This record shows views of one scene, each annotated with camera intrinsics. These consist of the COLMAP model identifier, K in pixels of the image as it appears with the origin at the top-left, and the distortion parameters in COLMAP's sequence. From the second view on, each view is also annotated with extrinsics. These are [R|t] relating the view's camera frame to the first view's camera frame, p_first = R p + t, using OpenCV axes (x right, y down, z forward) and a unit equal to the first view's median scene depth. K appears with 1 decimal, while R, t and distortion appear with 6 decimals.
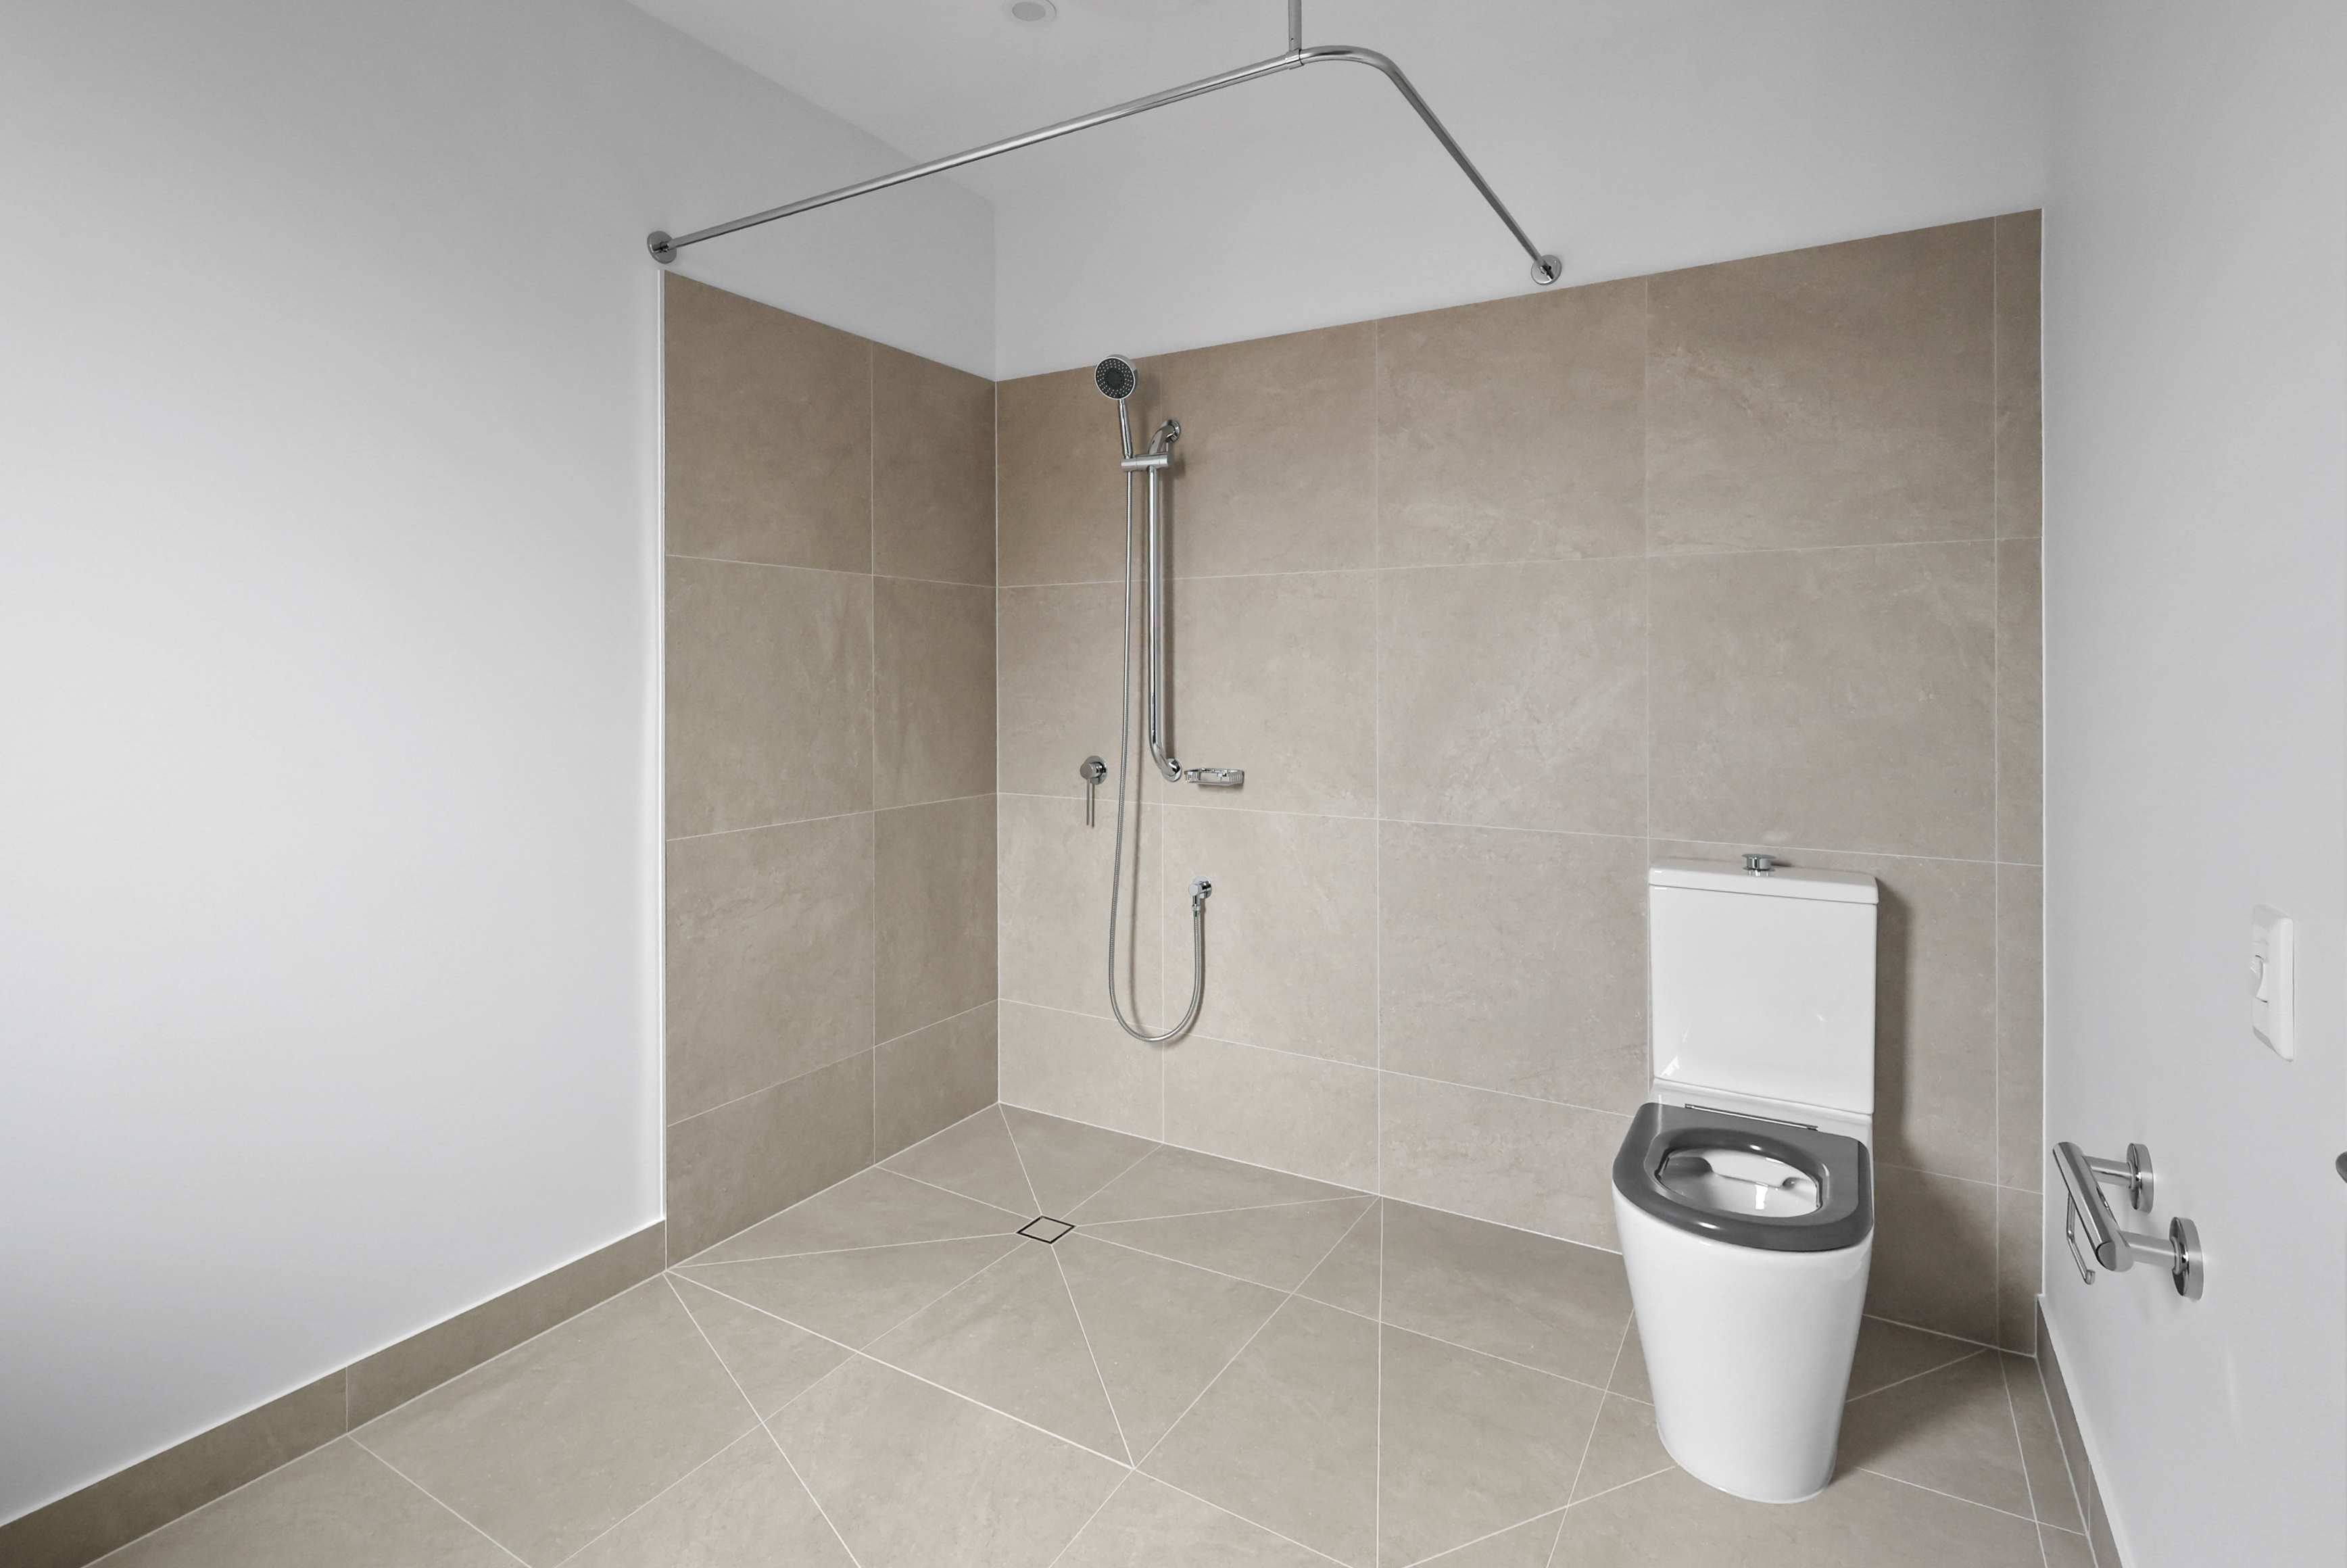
lens RADIAL K [[1142.0, 0, 1168.1], [0, 1142.0, 688.7], [0, 0, 1]] dist [-0.000643, 0.000412]
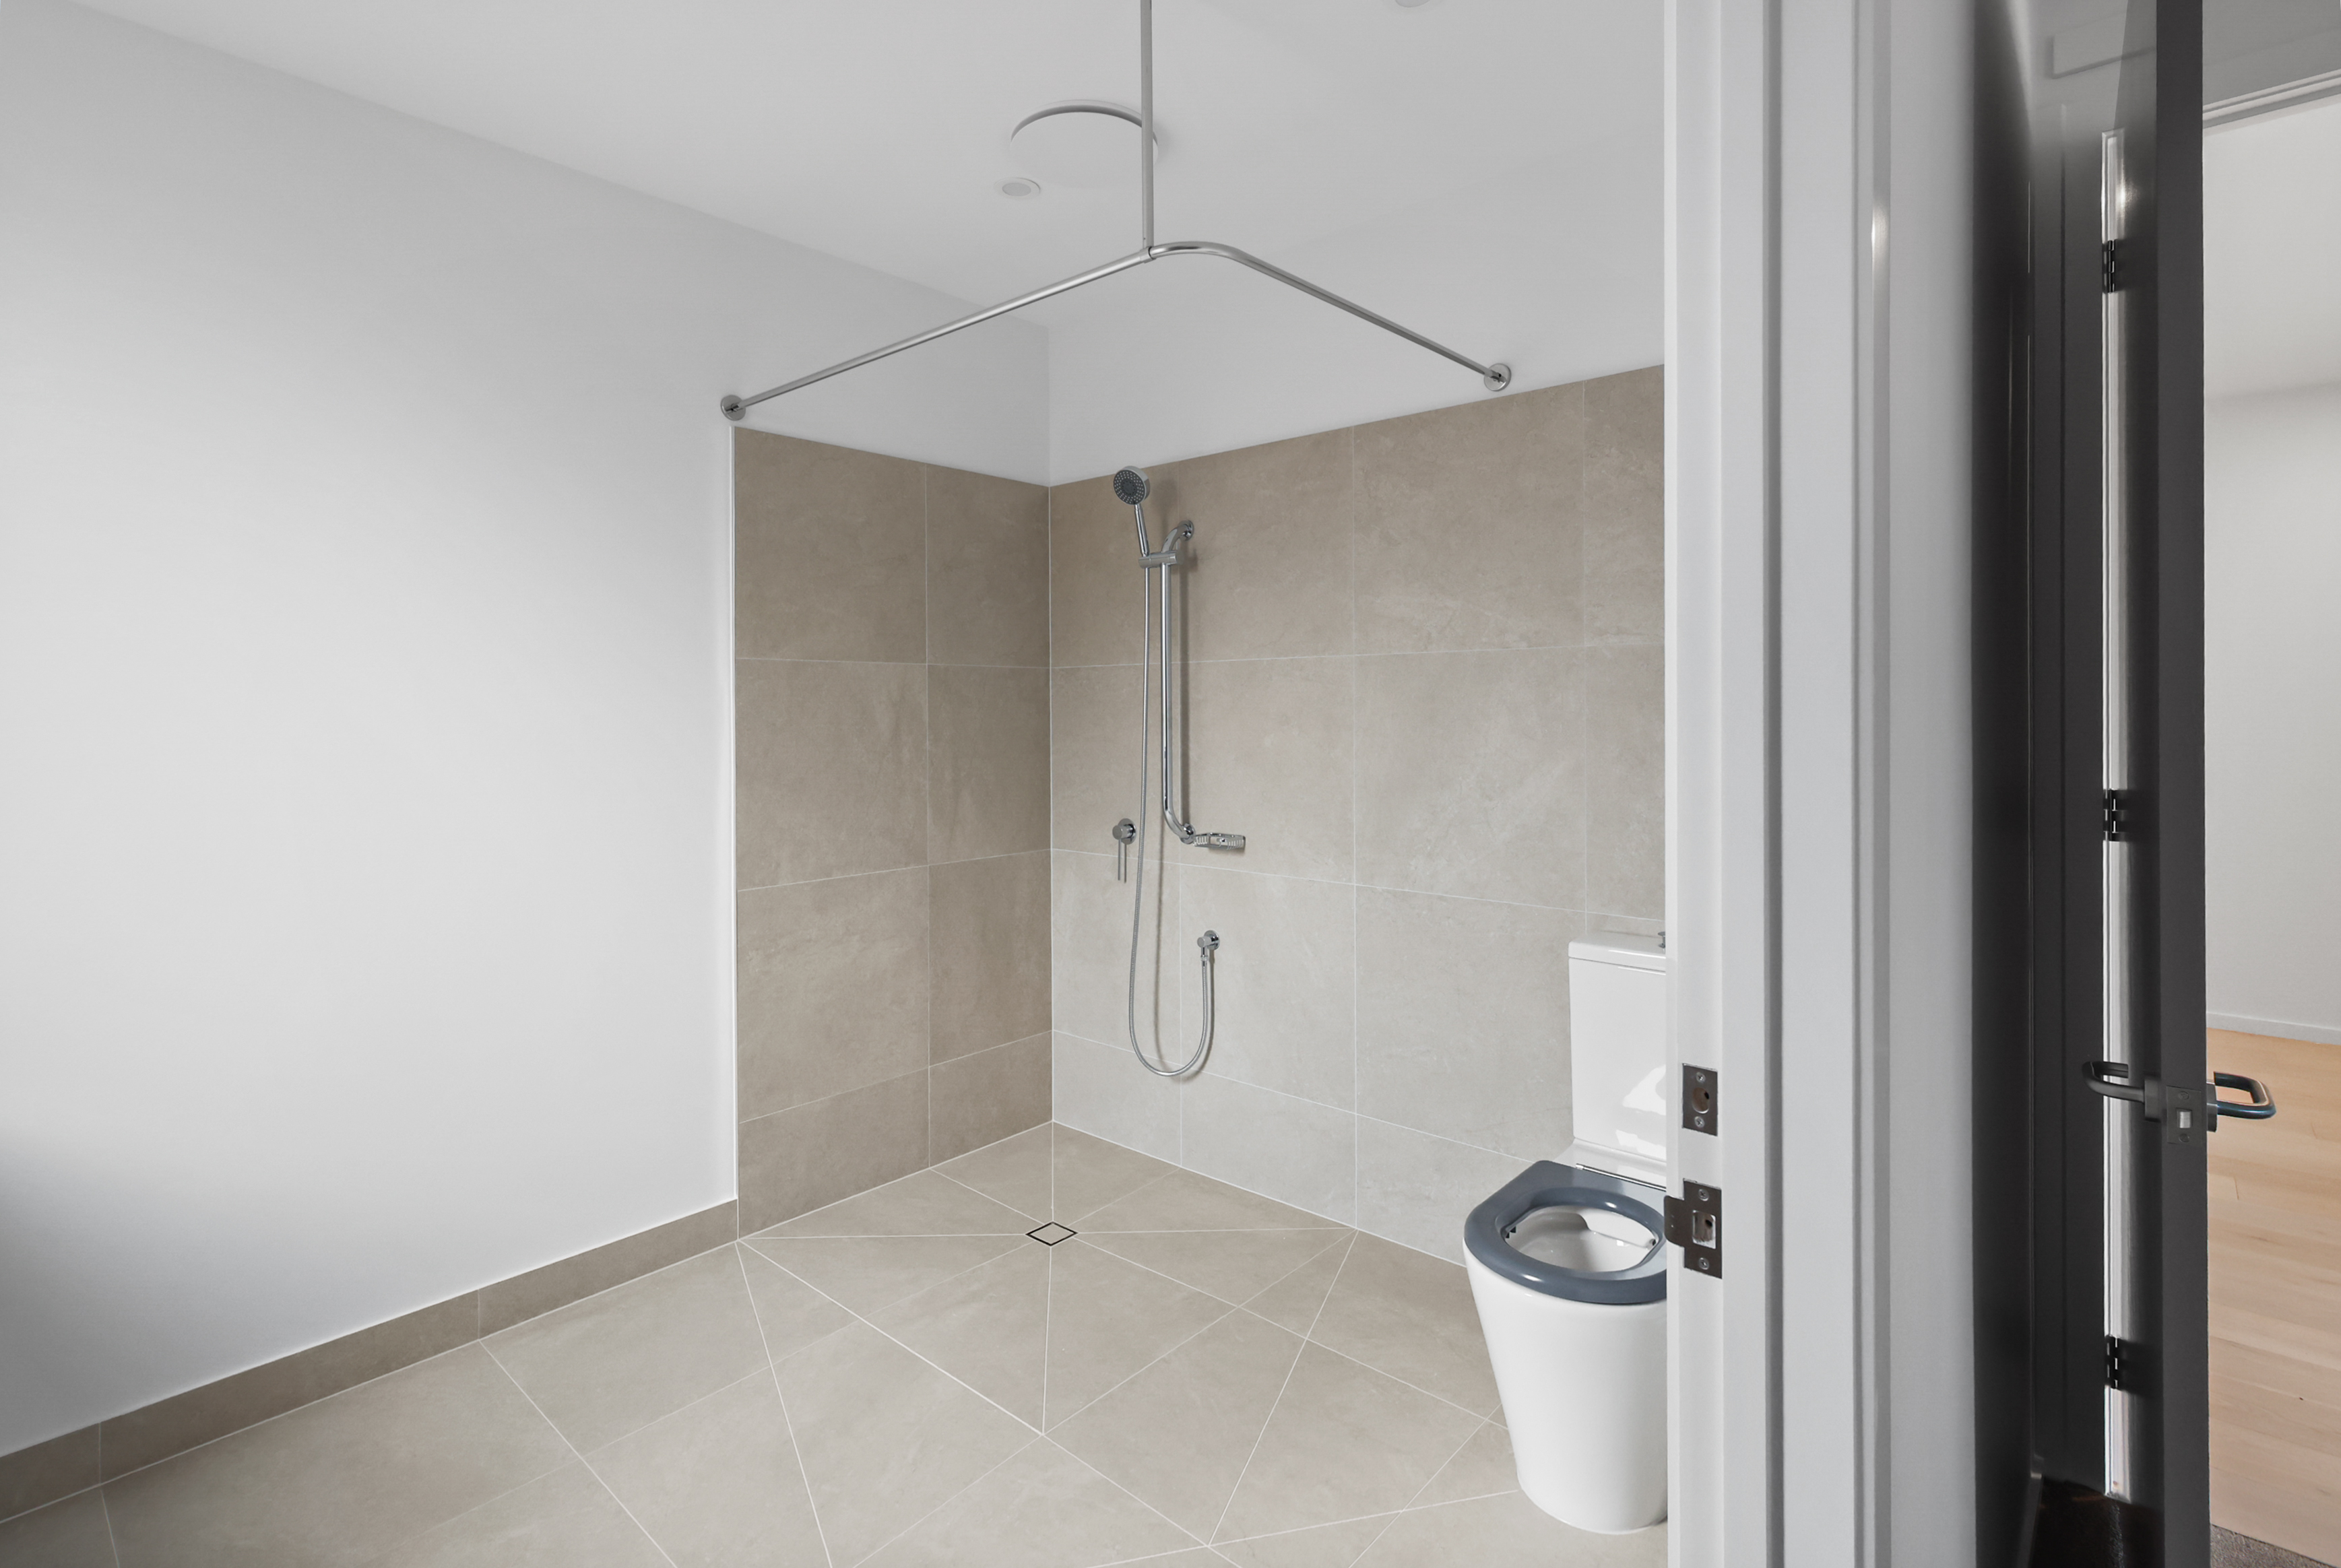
lens RADIAL K [[1107.5, 0, 1165.6], [0, 1107.5, 728.0], [0, 0, 1]] dist [-0.000271, 0.000518]
pose [[0.982501, -0.001446, -0.186254, 0.211315], [0.002148, 0.999991, 0.003569, -0.040973], [0.186247, -0.003906, 0.982495, -0.076131]]
